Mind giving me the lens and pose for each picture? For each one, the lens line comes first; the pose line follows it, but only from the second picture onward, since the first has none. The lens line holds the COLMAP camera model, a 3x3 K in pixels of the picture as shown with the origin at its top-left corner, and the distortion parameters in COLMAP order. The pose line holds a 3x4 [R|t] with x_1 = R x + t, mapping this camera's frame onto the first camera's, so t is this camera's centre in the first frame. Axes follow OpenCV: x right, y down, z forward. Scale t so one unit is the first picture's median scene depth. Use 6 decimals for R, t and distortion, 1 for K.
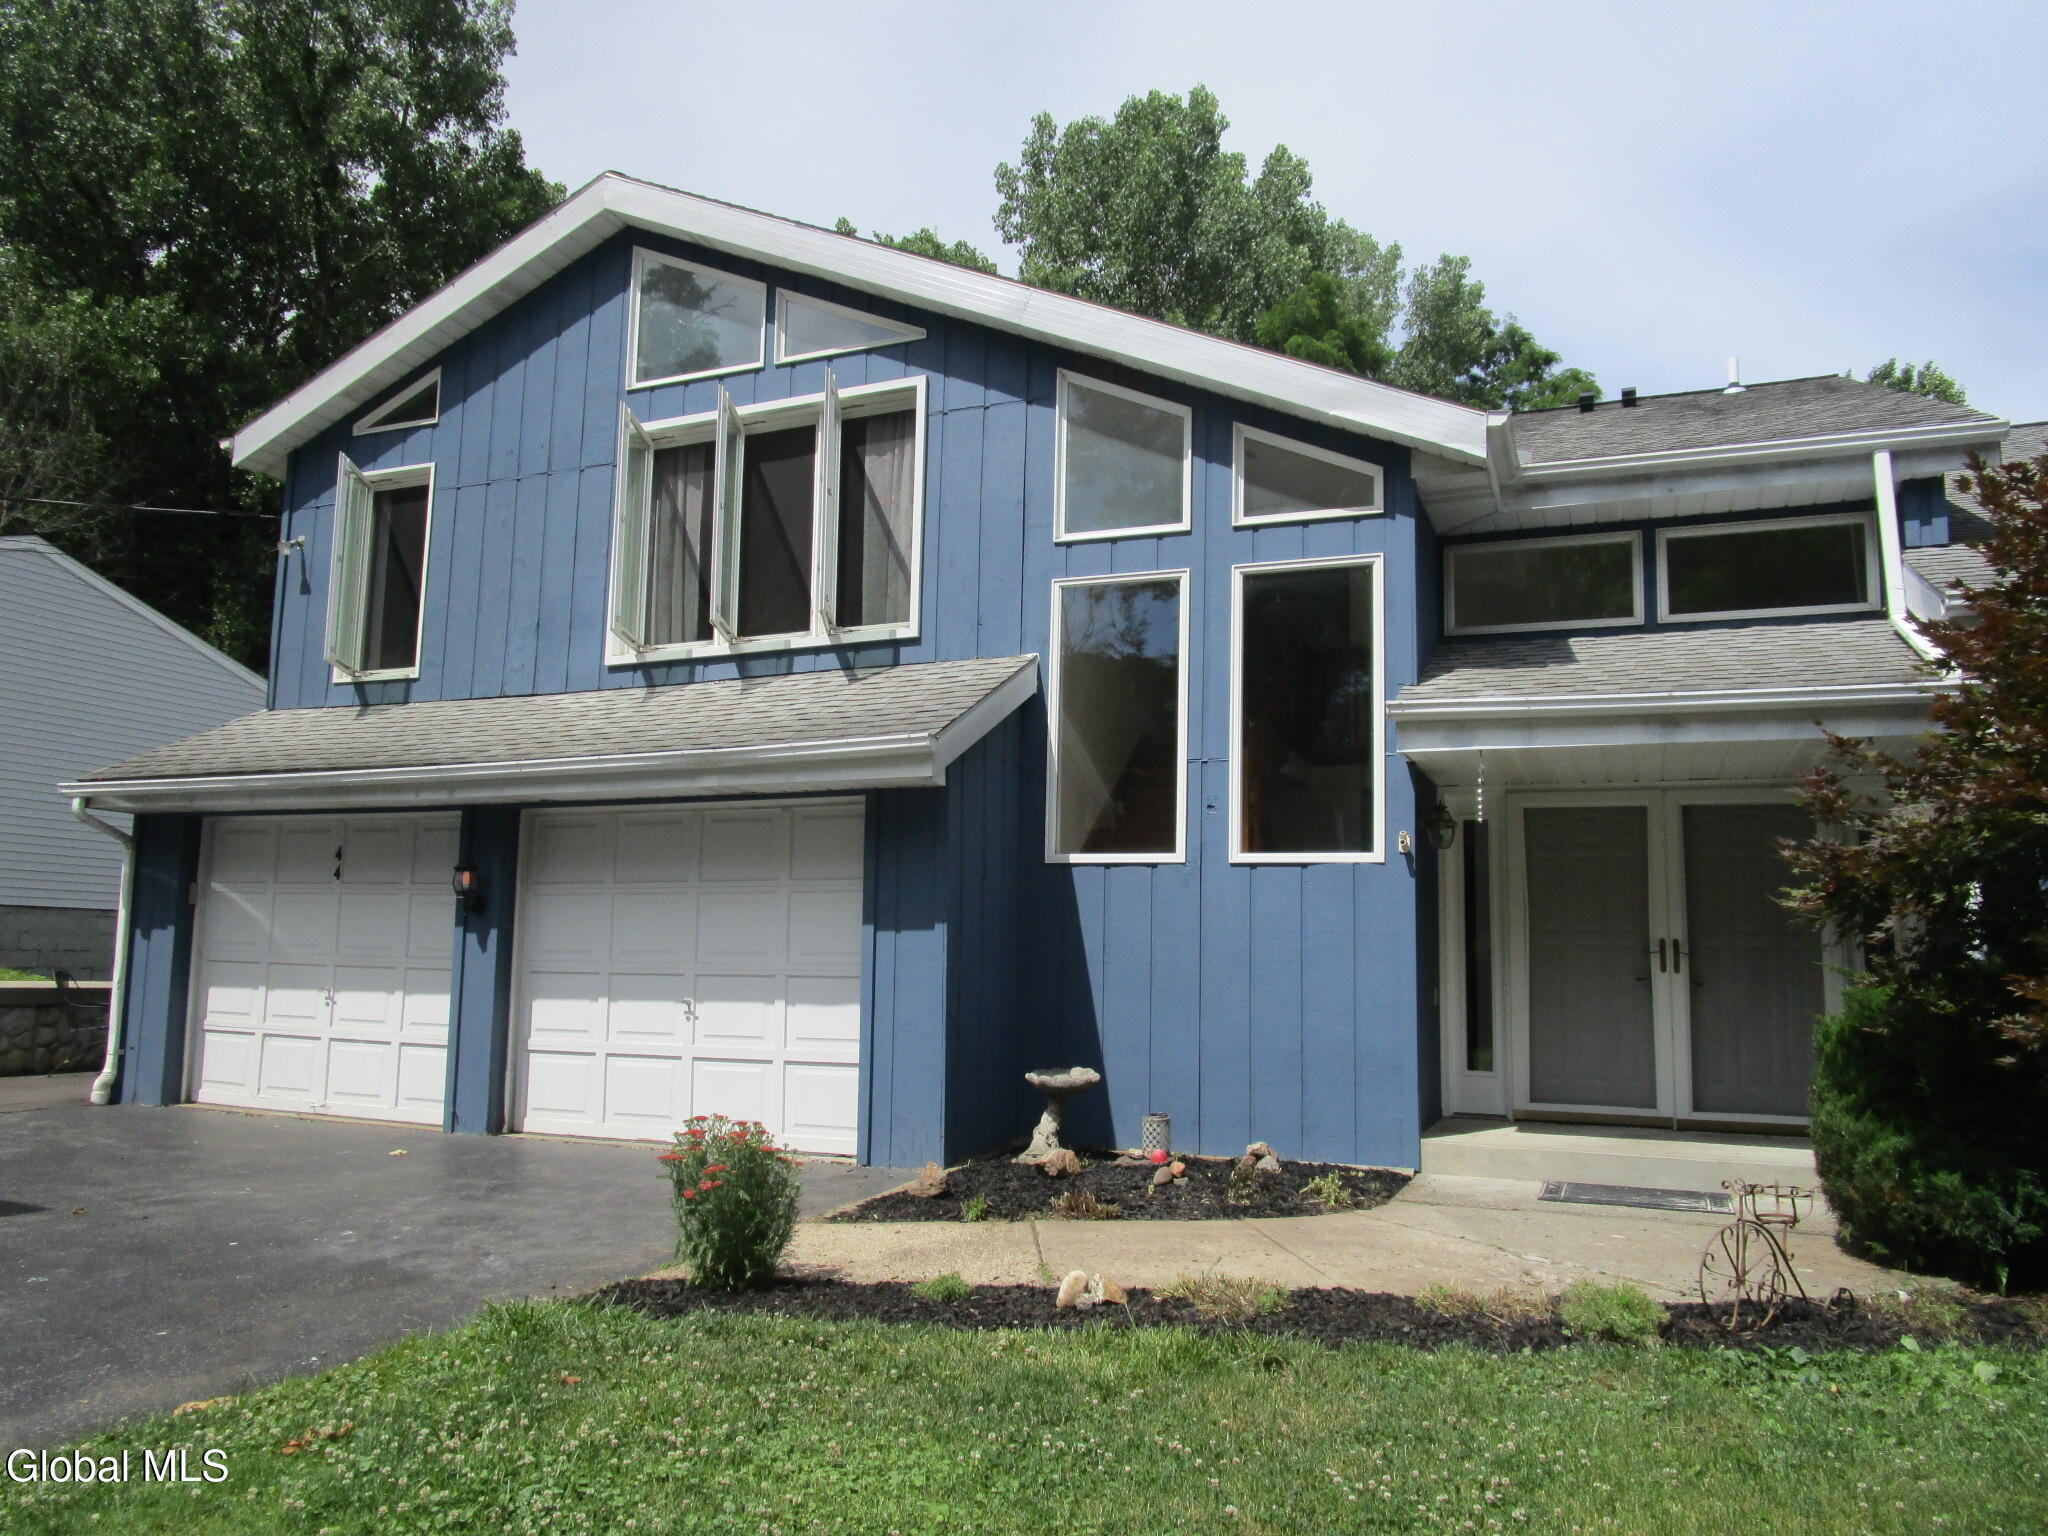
lens RADIAL K [[1470.8, 0, 1004.0], [0, 1470.8, 749.5], [0, 0, 1]] dist [-0.026516, 0.008608]
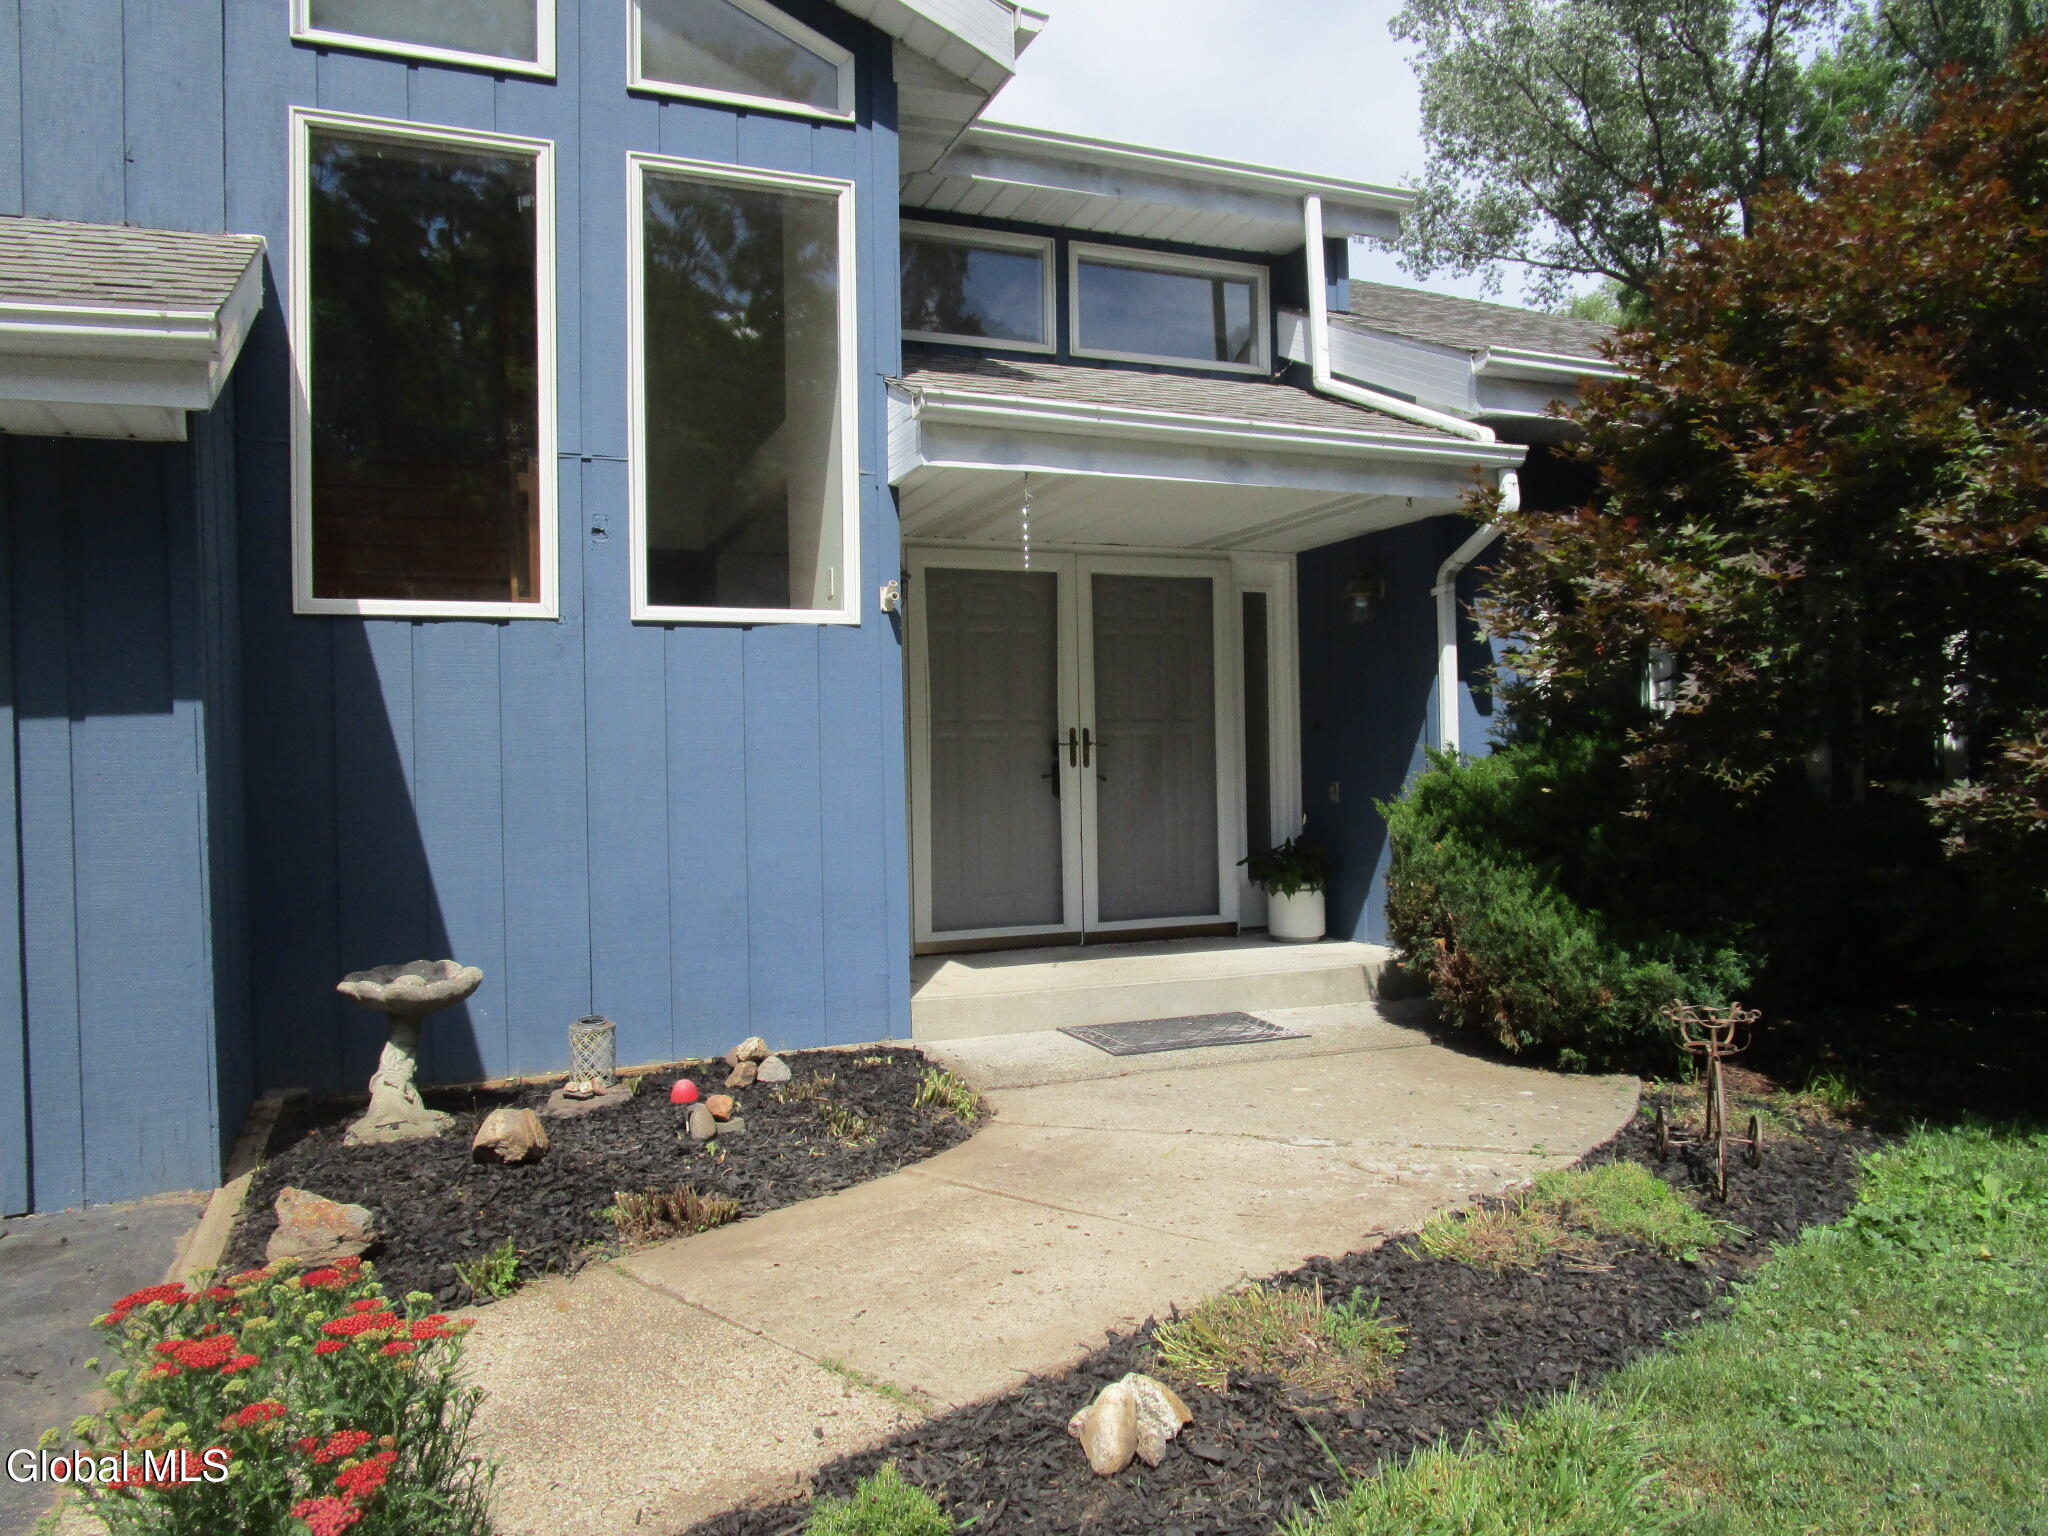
lens RADIAL K [[1470.8, 0, 1014.8], [0, 1470.8, 765.8], [0, 0, 1]] dist [-0.026516, 0.008608]
pose [[0.704293, -0.034706, 0.709060, -0.179466], [-0.060832, 0.992180, 0.108986, 0.057622], [-0.707298, -0.119892, 0.696674, 0.407137]]
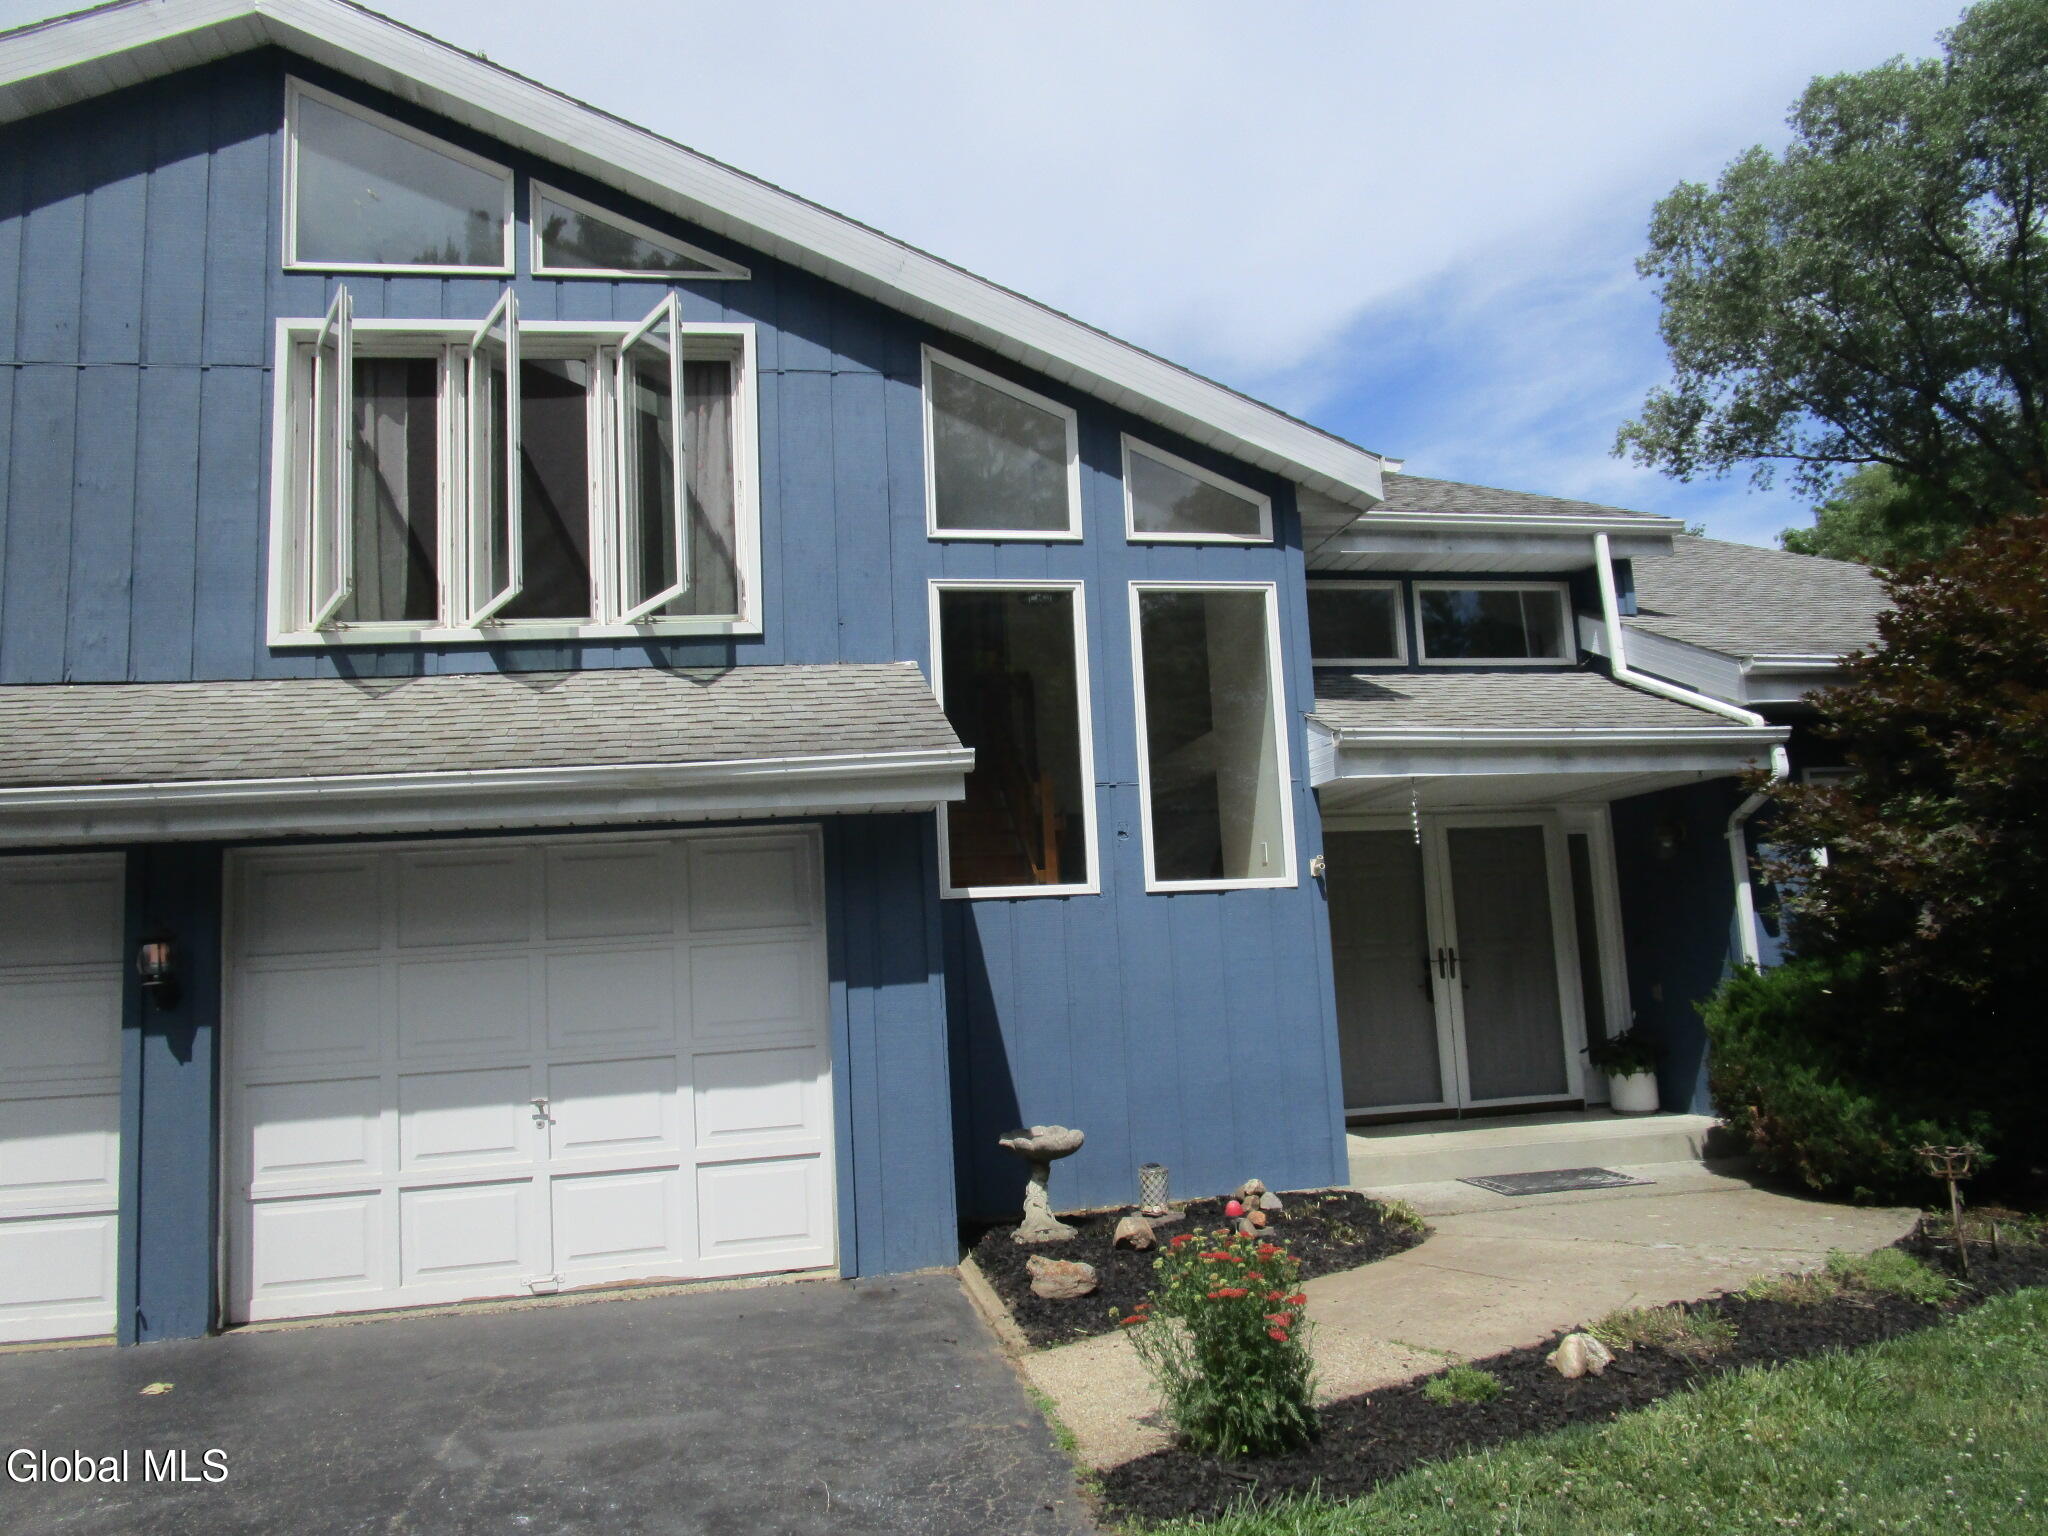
lens RADIAL K [[1470.8, 0, 996.3], [0, 1470.8, 757.2], [0, 0, 1]] dist [-0.026516, 0.008608]
pose [[0.829945, 0.019126, 0.557517, -0.441678], [-0.010585, 0.999772, -0.018541, 0.007906], [-0.557745, 0.009487, 0.829958, 0.251034]]
